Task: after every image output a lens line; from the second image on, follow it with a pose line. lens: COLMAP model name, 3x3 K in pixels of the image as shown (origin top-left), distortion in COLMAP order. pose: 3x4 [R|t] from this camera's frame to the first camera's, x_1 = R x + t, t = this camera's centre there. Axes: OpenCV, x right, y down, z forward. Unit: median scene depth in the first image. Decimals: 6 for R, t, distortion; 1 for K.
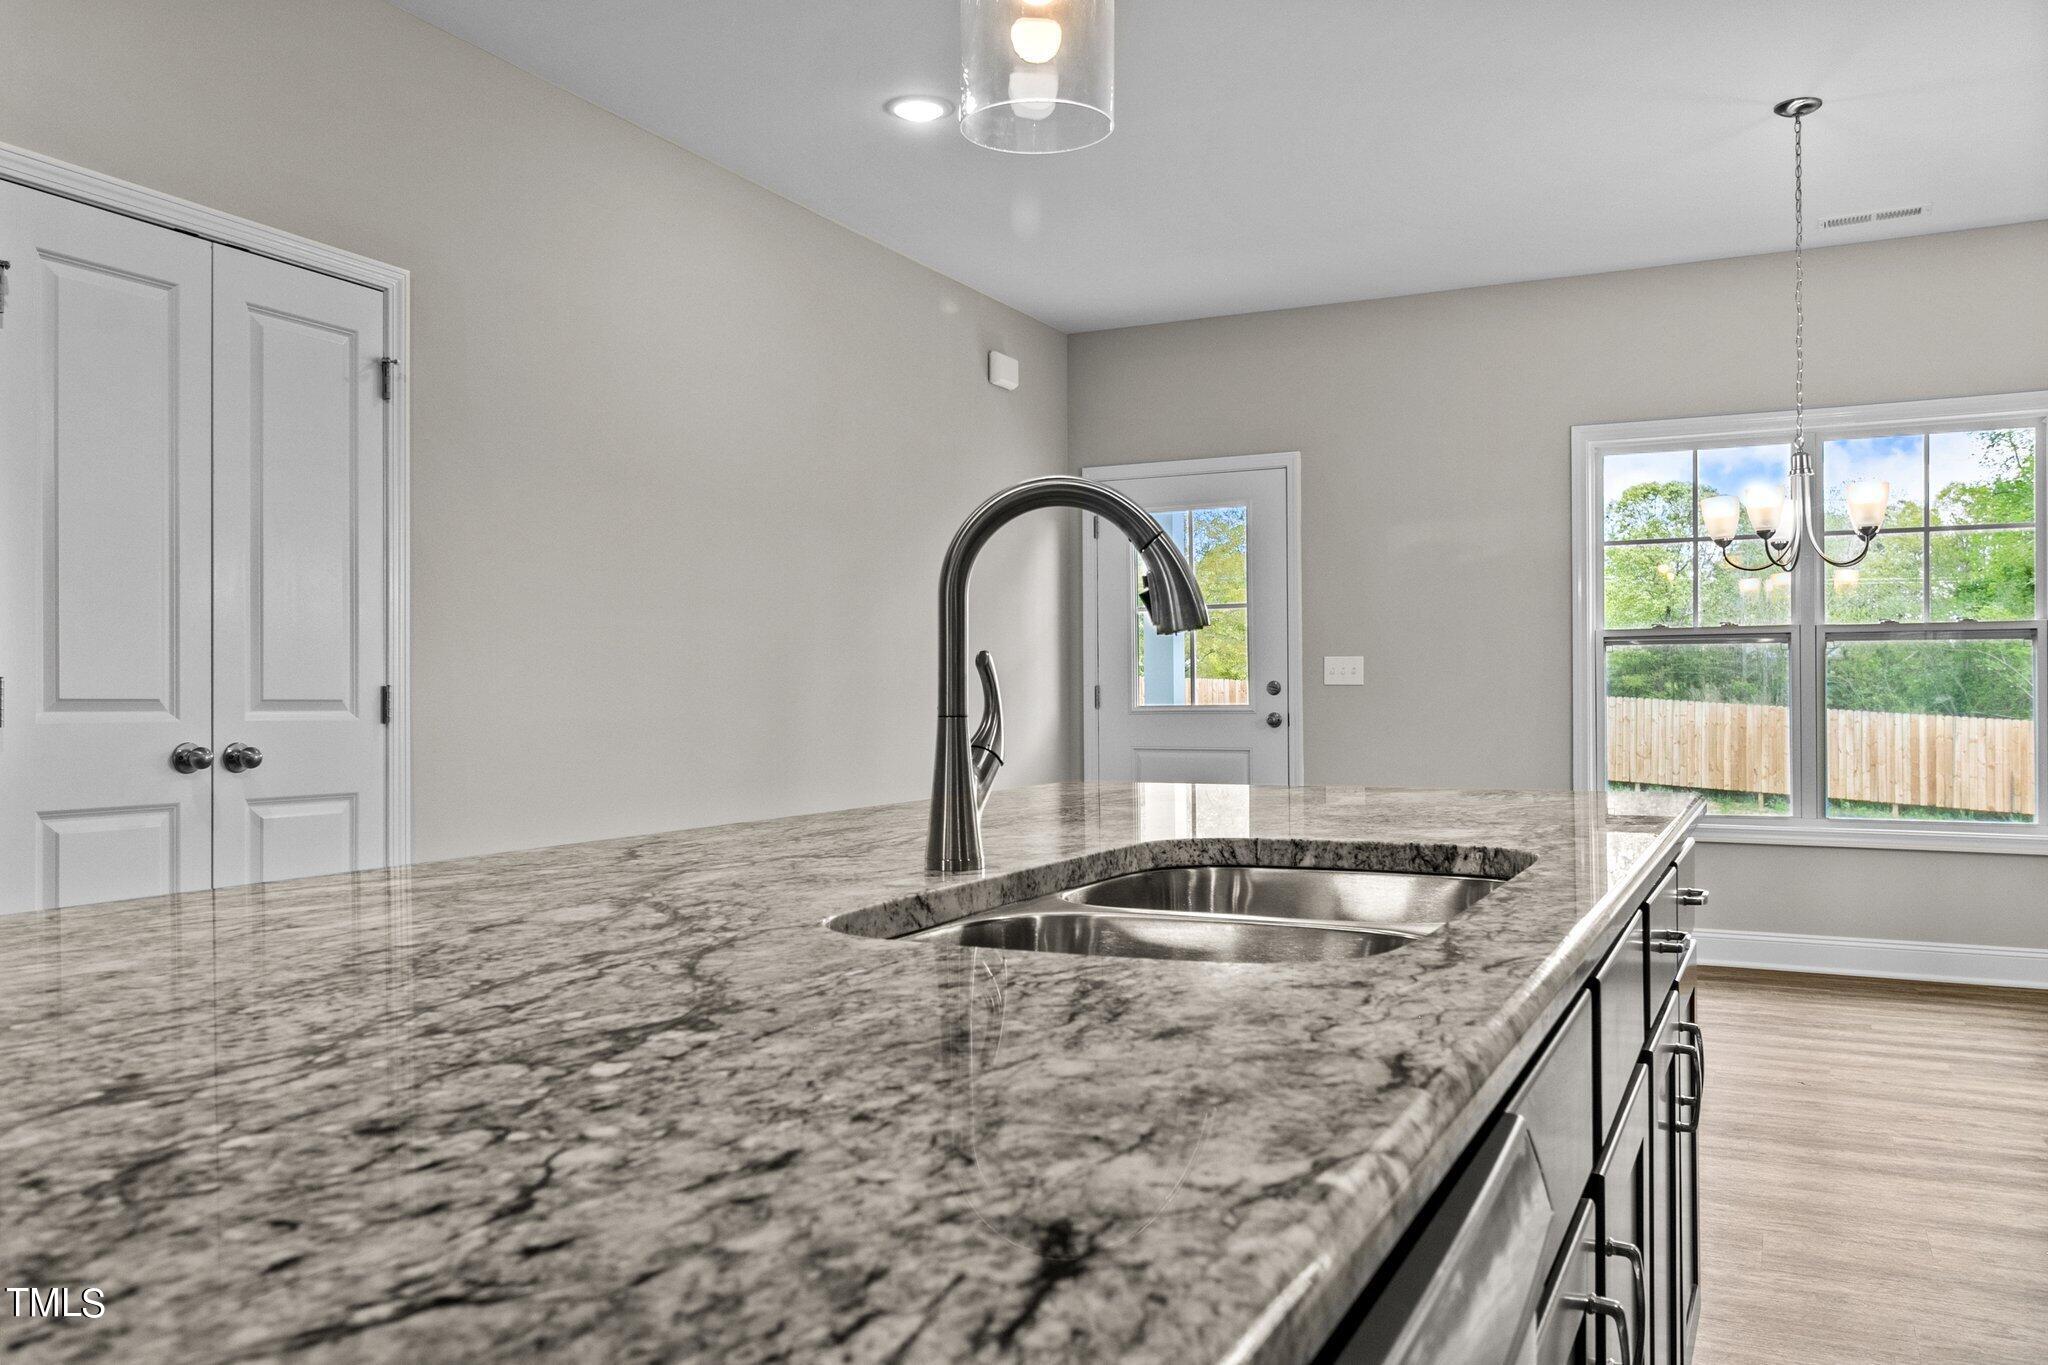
lens RADIAL K [[1548.5, 0, 1018.3], [0, 1548.5, 685.5], [0, 0, 1]] dist [0.011336, -0.000111]
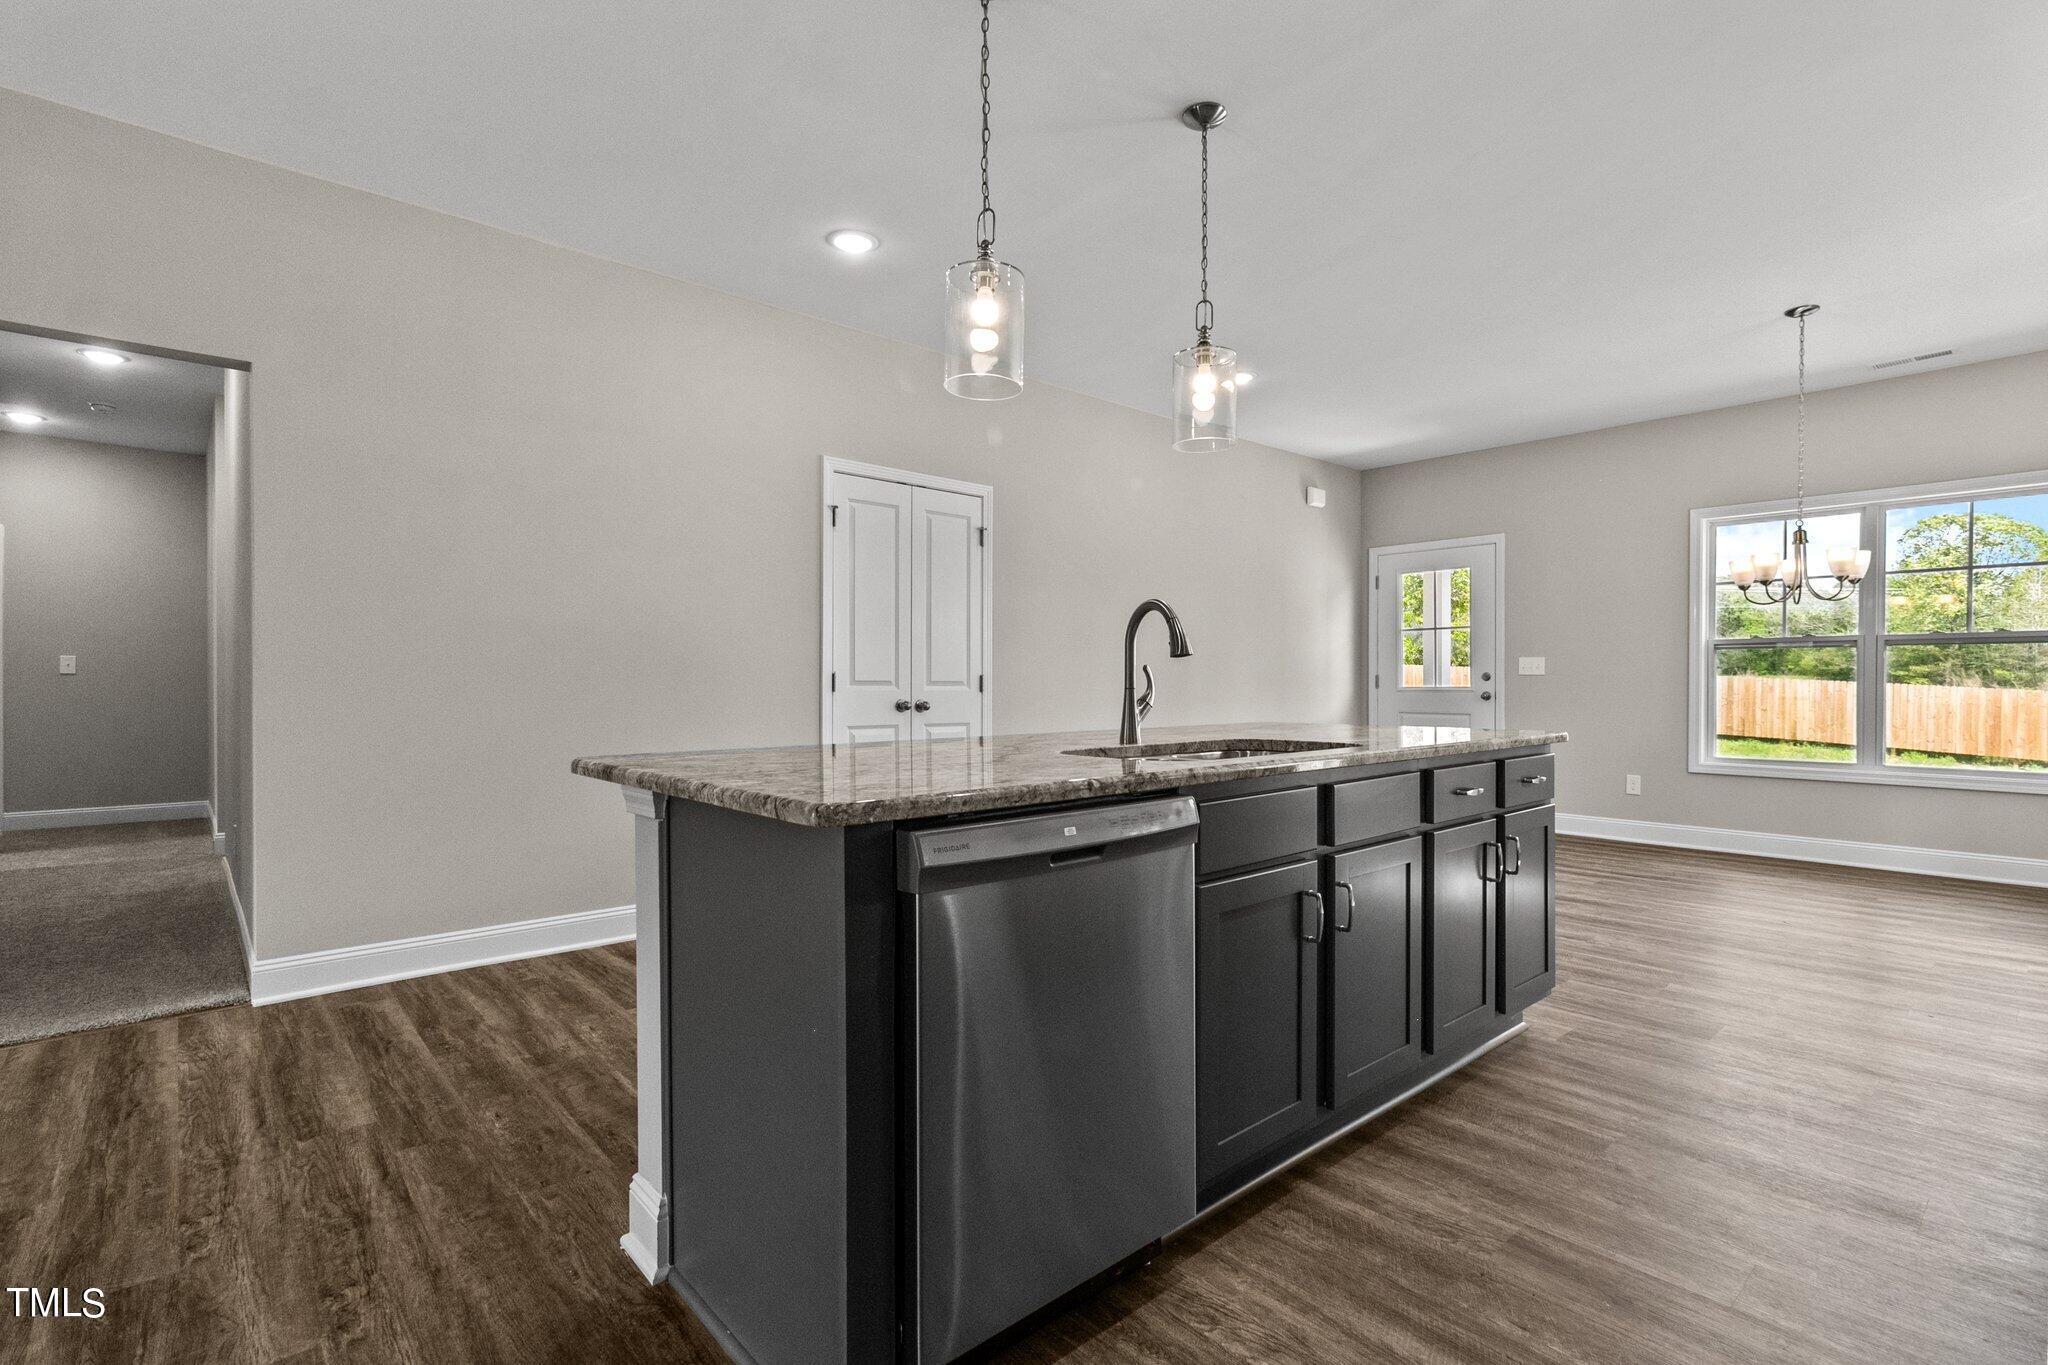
lens RADIAL K [[946.4, 0, 1028.9], [0, 946.4, 680.2], [0, 0, 1]] dist [-0.000713, -0.001029]
pose [[0.928590, 0.003204, -0.371093, 0.160095], [-0.000679, 0.999976, 0.006934, -0.002124], [0.371106, -0.006187, 0.928570, -0.237147]]
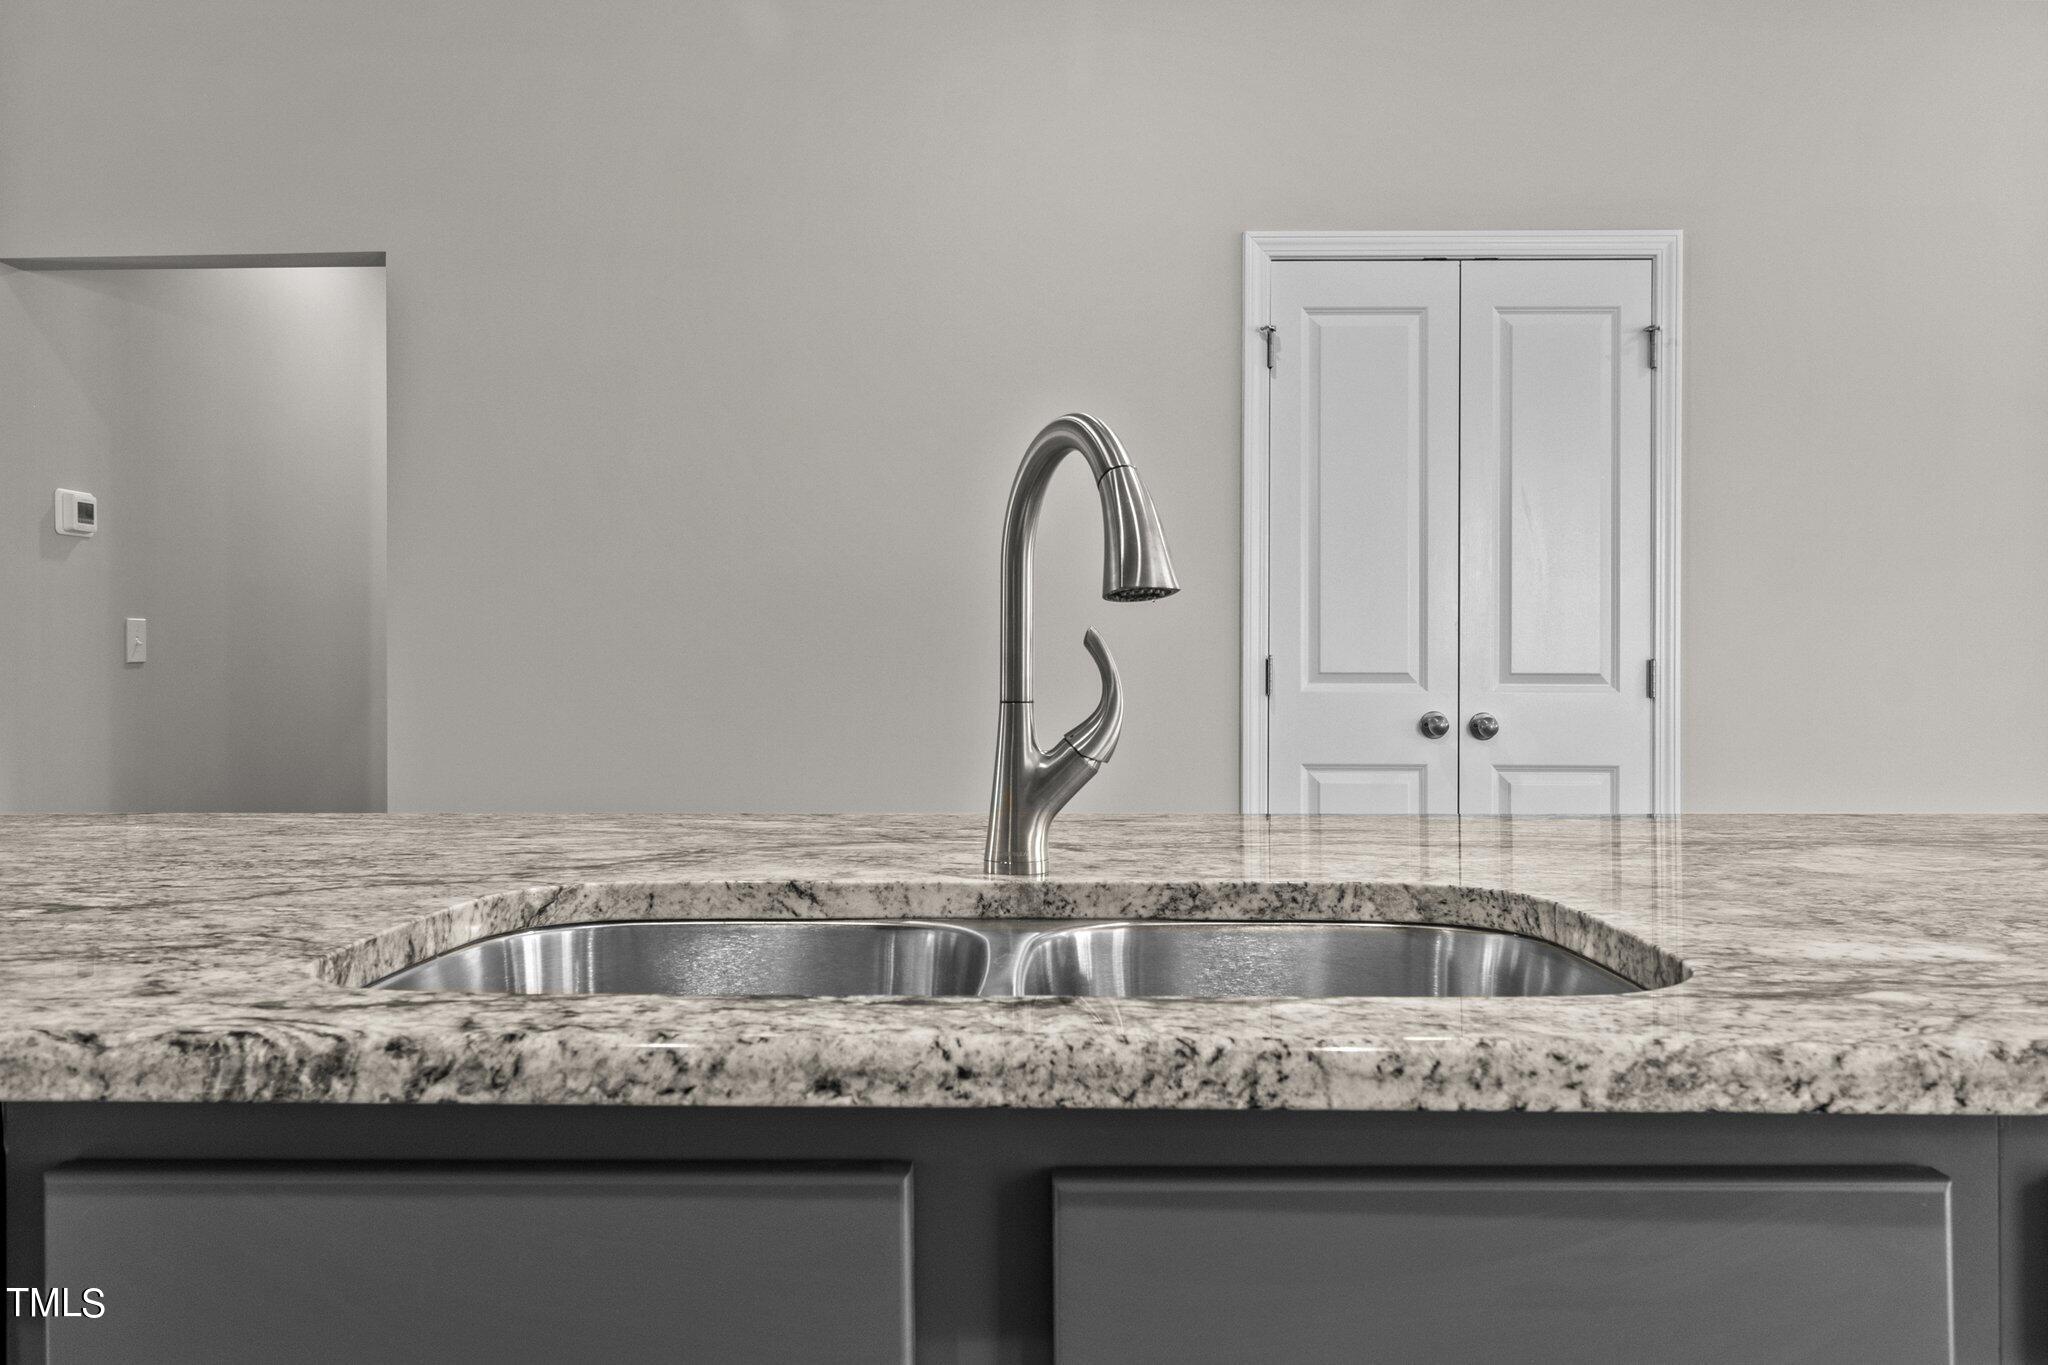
lens RADIAL K [[1470.8, 0, 1024.2], [0, 1470.8, 686.3], [0, 0, 1]] dist [-0.003590, -0.000621]
pose [[0.417271, 0.012297, -0.908699, 0.279318], [0.005955, 0.999850, 0.016265, -0.000708], [0.908763, -0.012198, 0.417135, 0.250572]]
